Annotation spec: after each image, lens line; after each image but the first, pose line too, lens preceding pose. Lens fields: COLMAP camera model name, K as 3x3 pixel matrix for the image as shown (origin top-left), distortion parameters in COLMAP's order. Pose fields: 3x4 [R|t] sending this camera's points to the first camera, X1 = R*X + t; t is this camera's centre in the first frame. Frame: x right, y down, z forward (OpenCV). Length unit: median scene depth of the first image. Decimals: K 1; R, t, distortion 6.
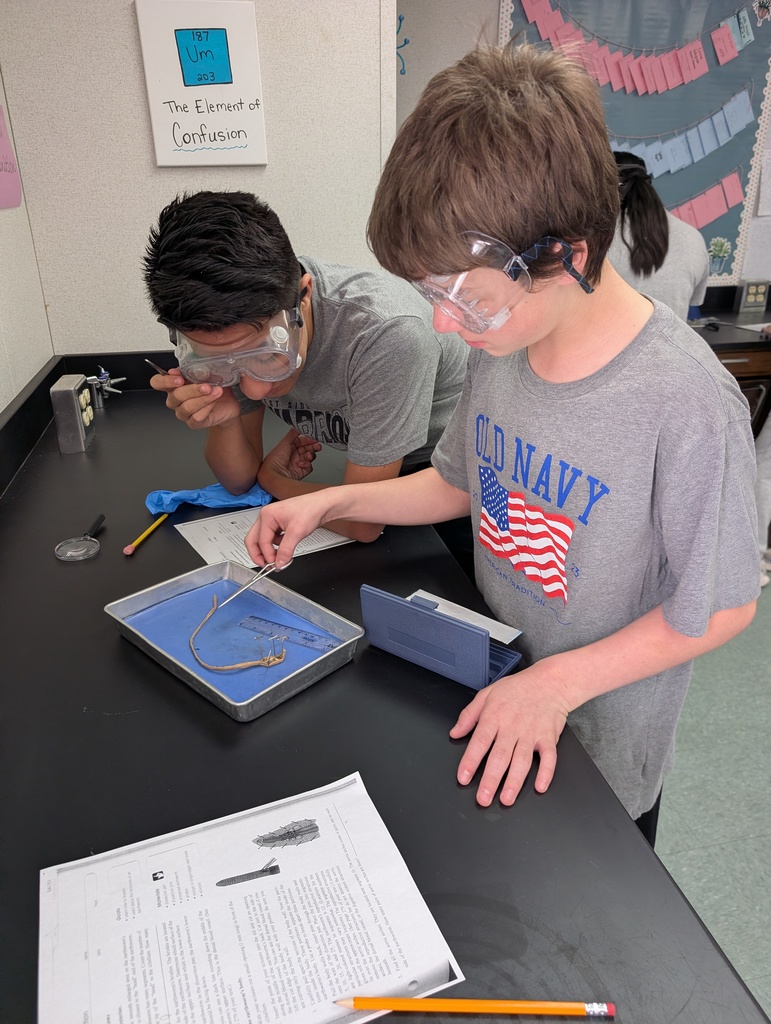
lens RADIAL K [[726.8, 0, 386.3], [0, 726.8, 511.7], [0, 0, 1]] dist [0.004206, 0.001309]
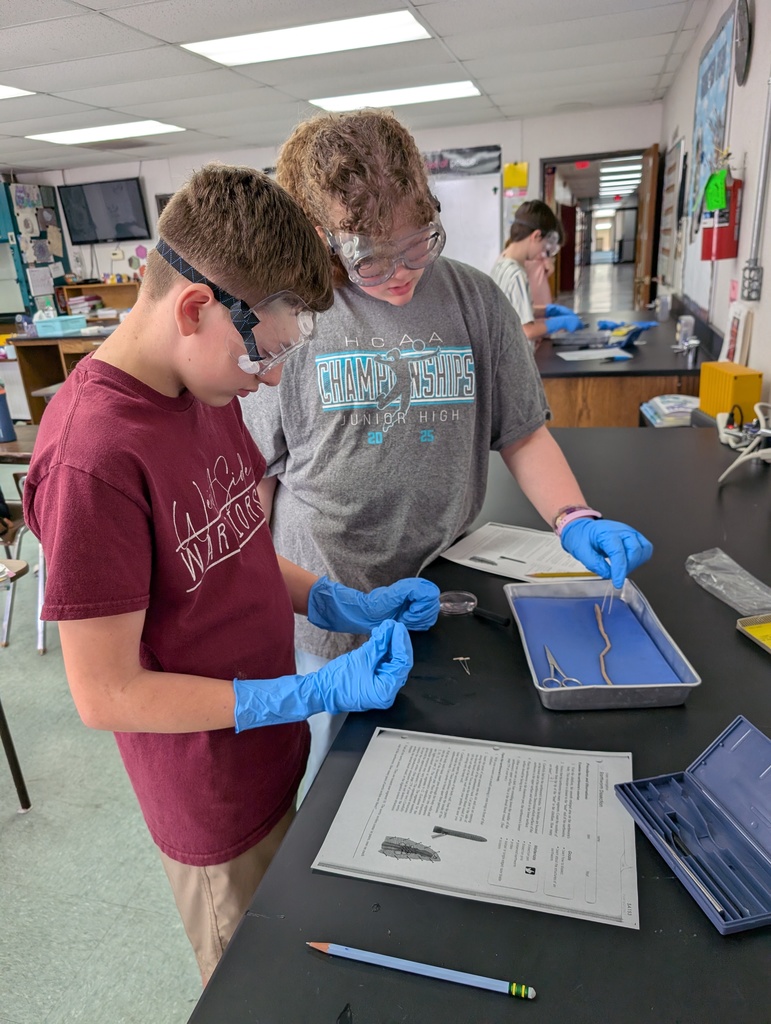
lens RADIAL K [[726.8, 0, 386.0], [0, 726.8, 513.0], [0, 0, 1]] dist [0.004206, 0.001309]
pose [[-0.779976, -0.167238, 0.603049, -0.700861], [0.306379, 0.738205, 0.600987, -0.590847], [-0.545682, 0.653517, -0.524544, 1.326424]]
